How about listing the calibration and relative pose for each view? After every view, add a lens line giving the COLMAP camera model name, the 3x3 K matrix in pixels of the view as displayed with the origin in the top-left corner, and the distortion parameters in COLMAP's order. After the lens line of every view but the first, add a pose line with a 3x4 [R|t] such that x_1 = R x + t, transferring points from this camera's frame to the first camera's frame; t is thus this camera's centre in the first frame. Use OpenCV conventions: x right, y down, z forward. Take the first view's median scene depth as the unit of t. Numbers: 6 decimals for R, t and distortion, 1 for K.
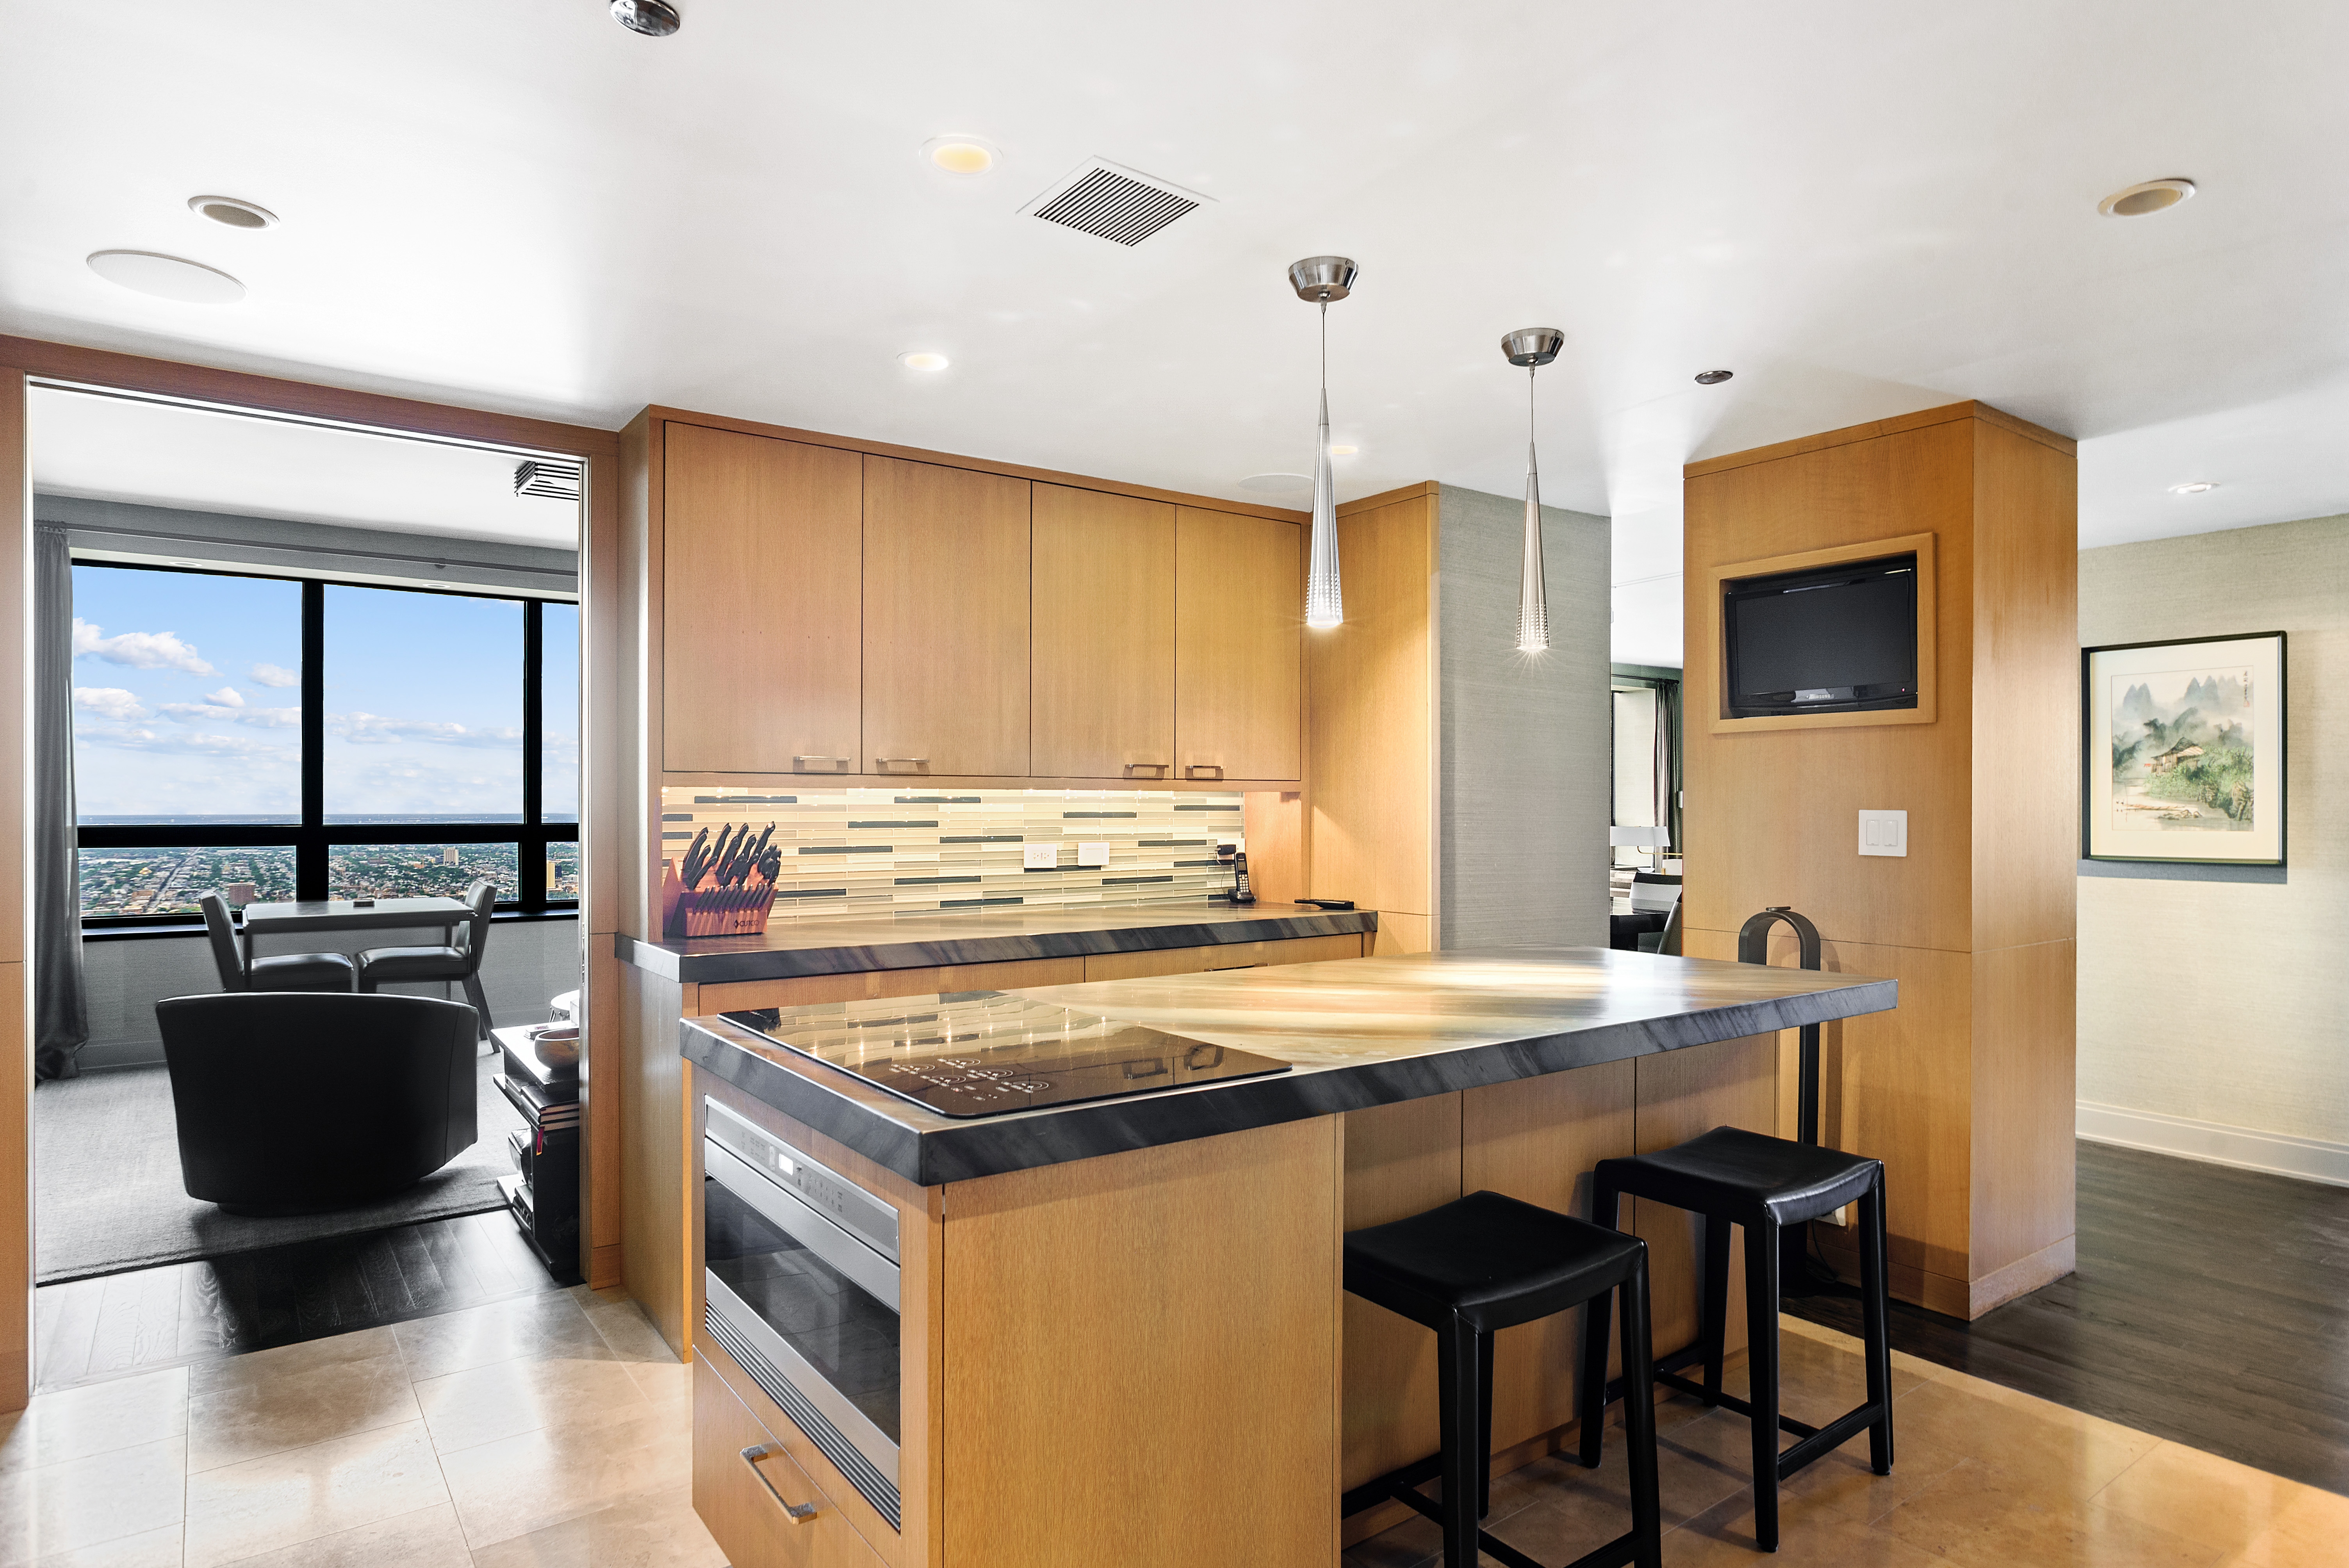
lens RADIAL K [[1343.0, 0, 1184.5], [0, 1343.0, 799.2], [0, 0, 1]] dist [-0.031017, 0.011241]
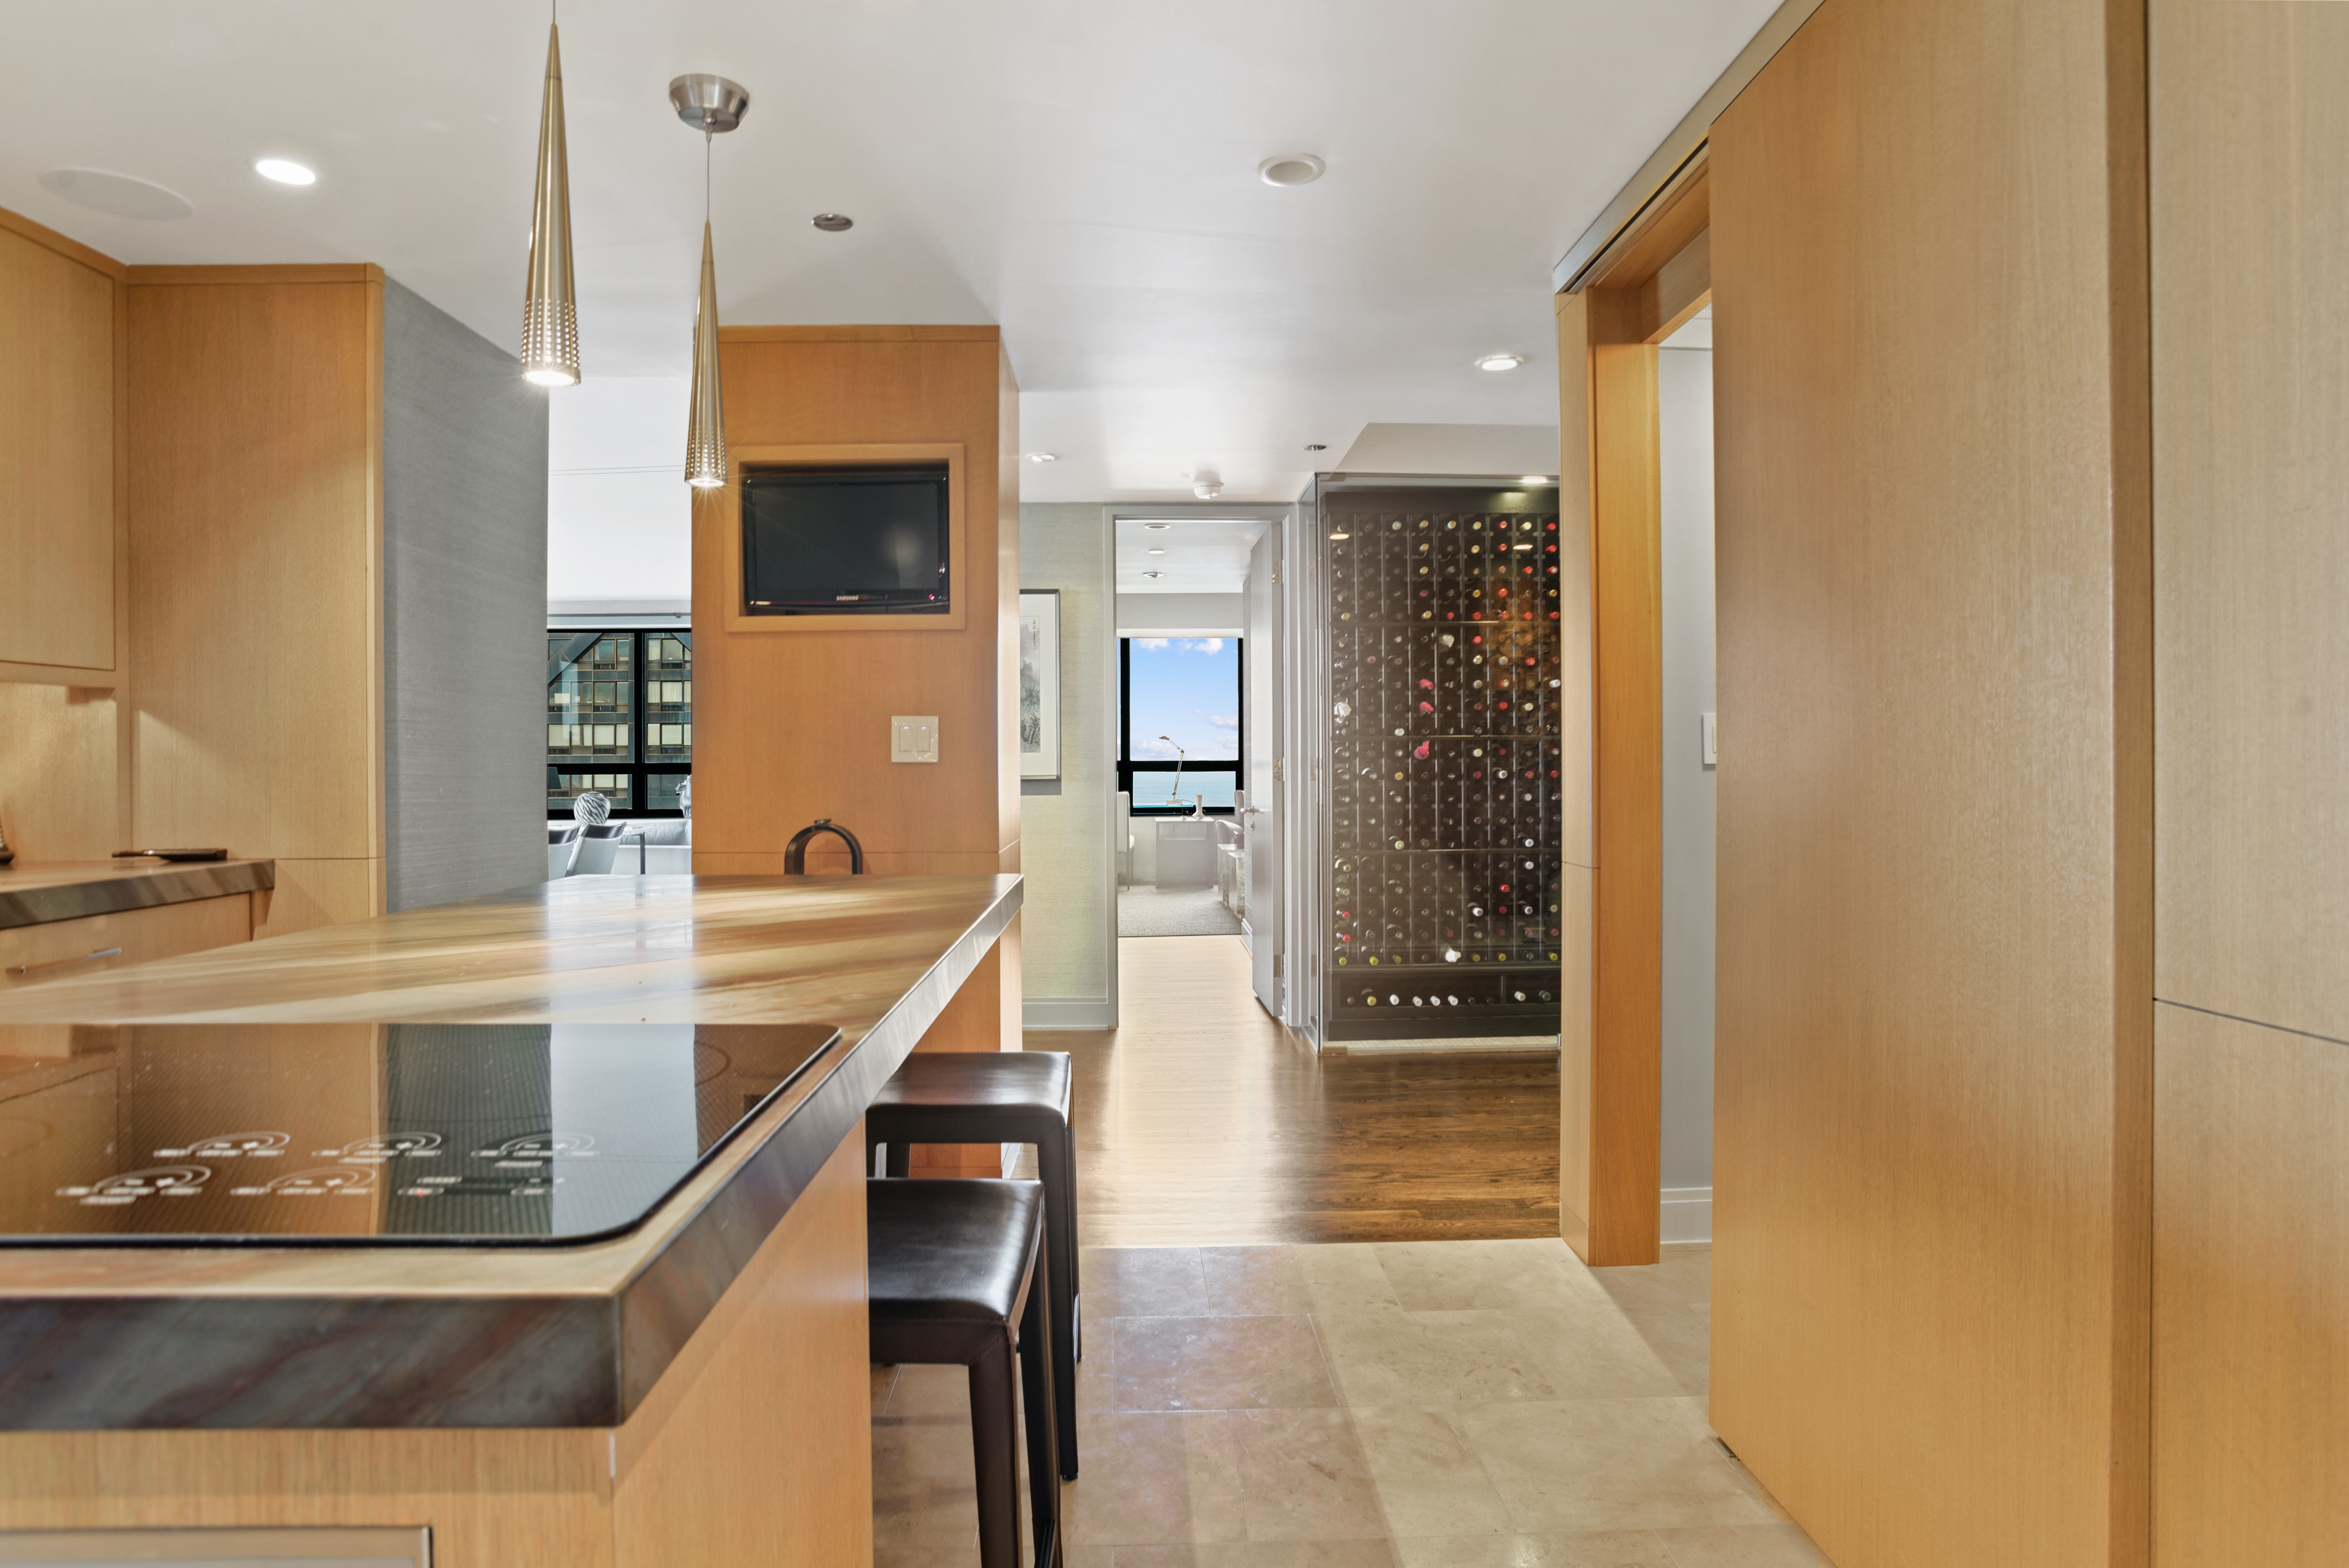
lens RADIAL K [[1343.0, 0, 1168.9], [0, 1343.0, 761.2], [0, 0, 1]] dist [-0.031017, 0.011241]
pose [[0.584840, -0.006579, 0.811122, -0.150336], [0.003764, 0.999978, 0.005397, 0.031334], [-0.811140, -0.000103, 0.584852, 0.222370]]
